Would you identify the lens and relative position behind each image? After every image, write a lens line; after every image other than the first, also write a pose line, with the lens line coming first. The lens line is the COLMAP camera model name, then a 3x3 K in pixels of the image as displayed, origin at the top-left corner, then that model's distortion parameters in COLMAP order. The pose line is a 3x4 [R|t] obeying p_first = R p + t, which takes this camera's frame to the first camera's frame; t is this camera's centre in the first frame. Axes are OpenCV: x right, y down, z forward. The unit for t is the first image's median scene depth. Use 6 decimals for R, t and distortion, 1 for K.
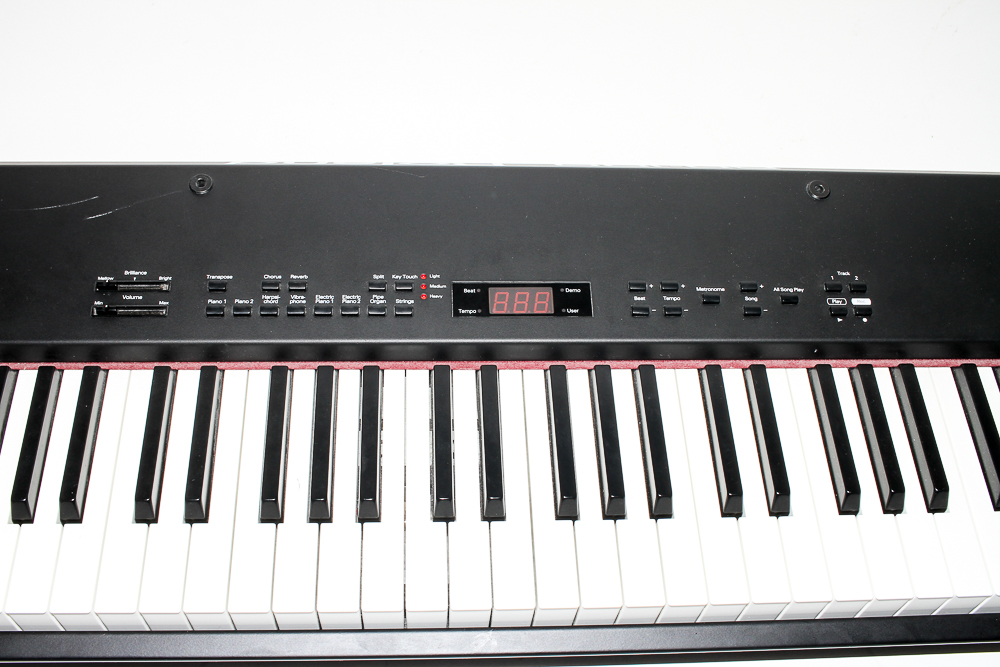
lens RADIAL K [[1132.8, 0, 500.0], [0, 1132.8, 333.5], [0, 0, 1]] dist [-0.108642, 0.058367]
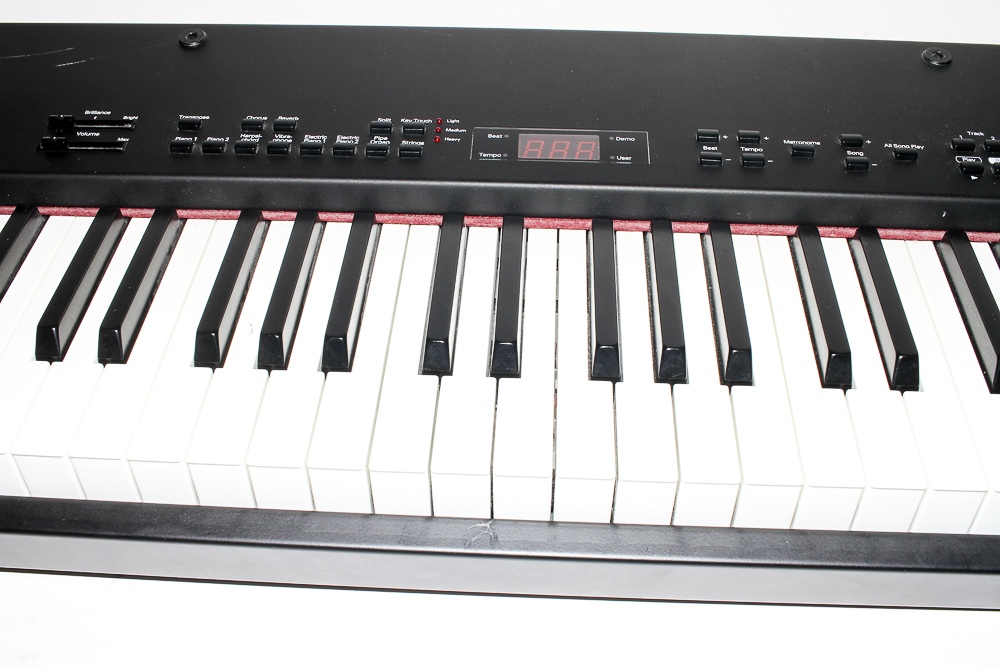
lens RADIAL K [[1132.8, 0, 500.0], [0, 1132.8, 333.5], [0, 0, 1]] dist [-0.108642, 0.058367]
pose [[0.993953, 0.015013, -0.108774, 0.066677], [-0.040321, 0.971308, -0.234383, 0.289438], [0.102135, 0.237352, 0.966040, 0.265829]]
